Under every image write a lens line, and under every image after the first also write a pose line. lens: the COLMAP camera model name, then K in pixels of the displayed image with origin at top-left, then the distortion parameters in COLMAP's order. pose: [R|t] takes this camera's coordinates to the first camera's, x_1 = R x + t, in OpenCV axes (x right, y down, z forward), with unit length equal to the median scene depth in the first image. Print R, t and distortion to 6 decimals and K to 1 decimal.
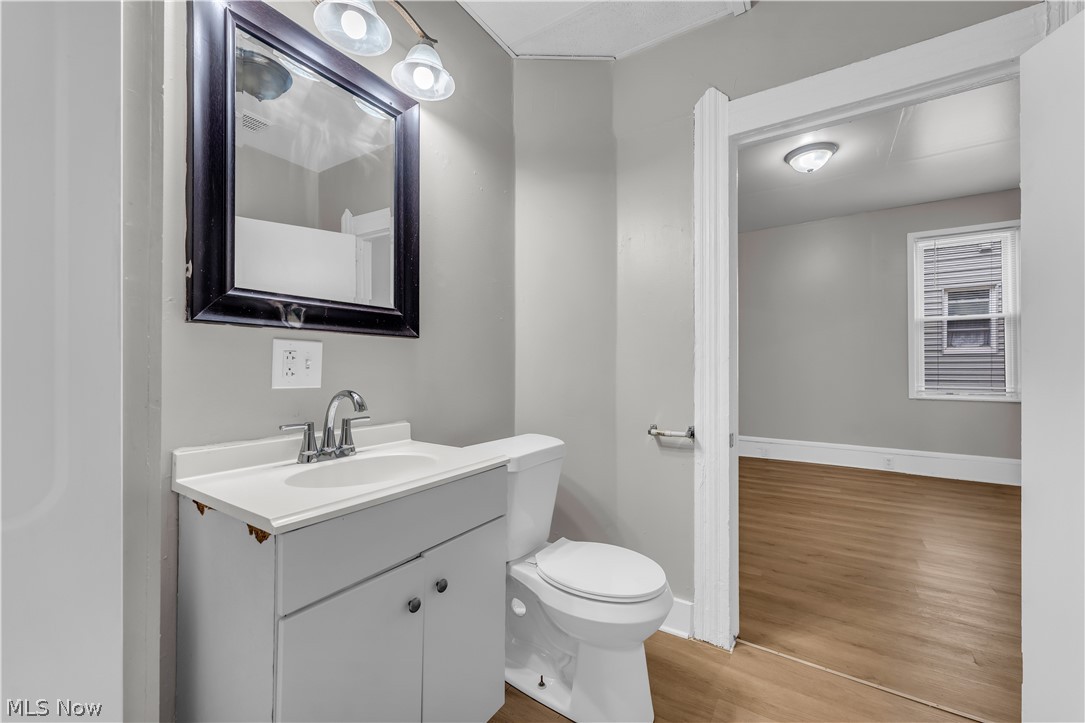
lens RADIAL K [[435.9, 0, 542.5], [0, 435.9, 361.5], [0, 0, 1]] dist [-0.001151, -0.000092]
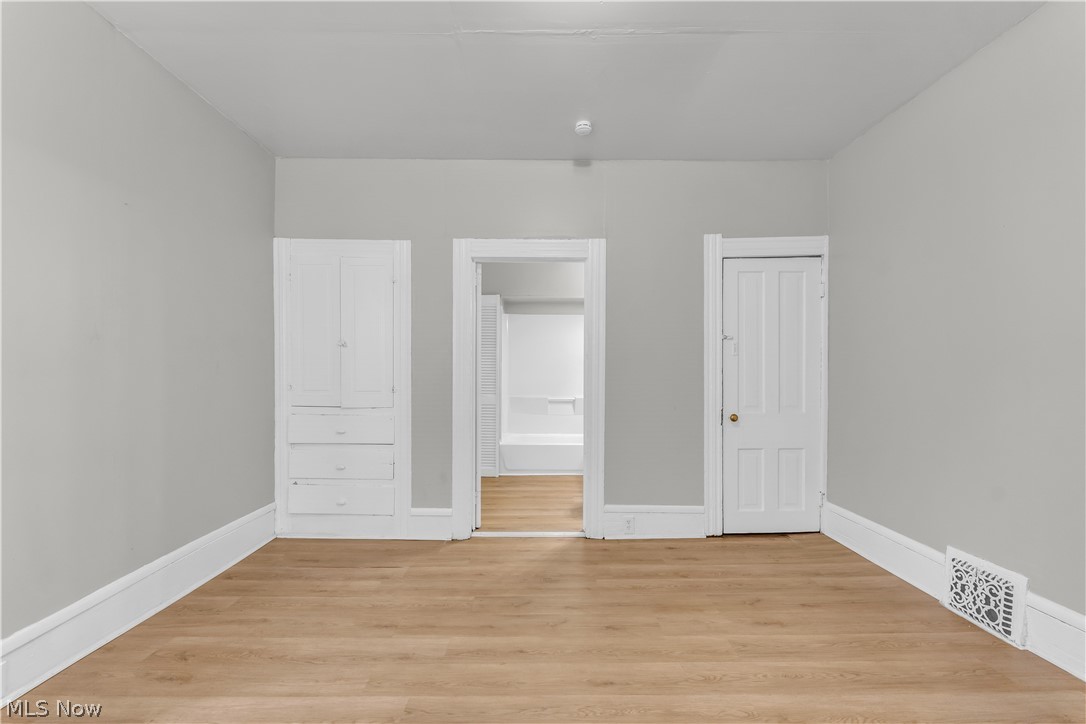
lens RADIAL K [[439.5, 0, 539.7], [0, 439.5, 369.1], [0, 0, 1]] dist [-0.000575, 0.000086]
pose [[-0.832842, -0.007782, -0.553455, 2.283524], [0.001810, 0.999858, -0.016782, -0.021763], [0.553507, -0.014979, -0.832710, 3.427065]]
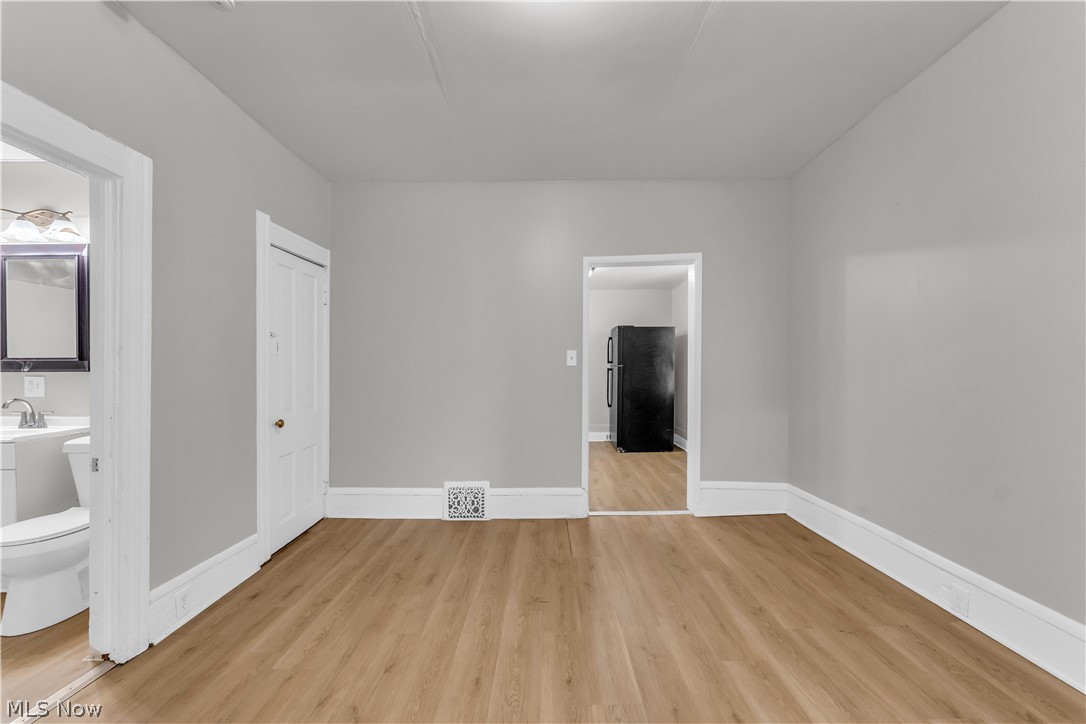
lens RADIAL K [[439.5, 0, 539.7], [0, 439.5, 369.1], [0, 0, 1]] dist [-0.000575, 0.000086]
pose [[0.535363, -0.003340, -0.844616, 2.622082], [0.011848, 0.999923, 0.003556, -0.058349], [0.844539, -0.011911, 0.535361, 1.849205]]
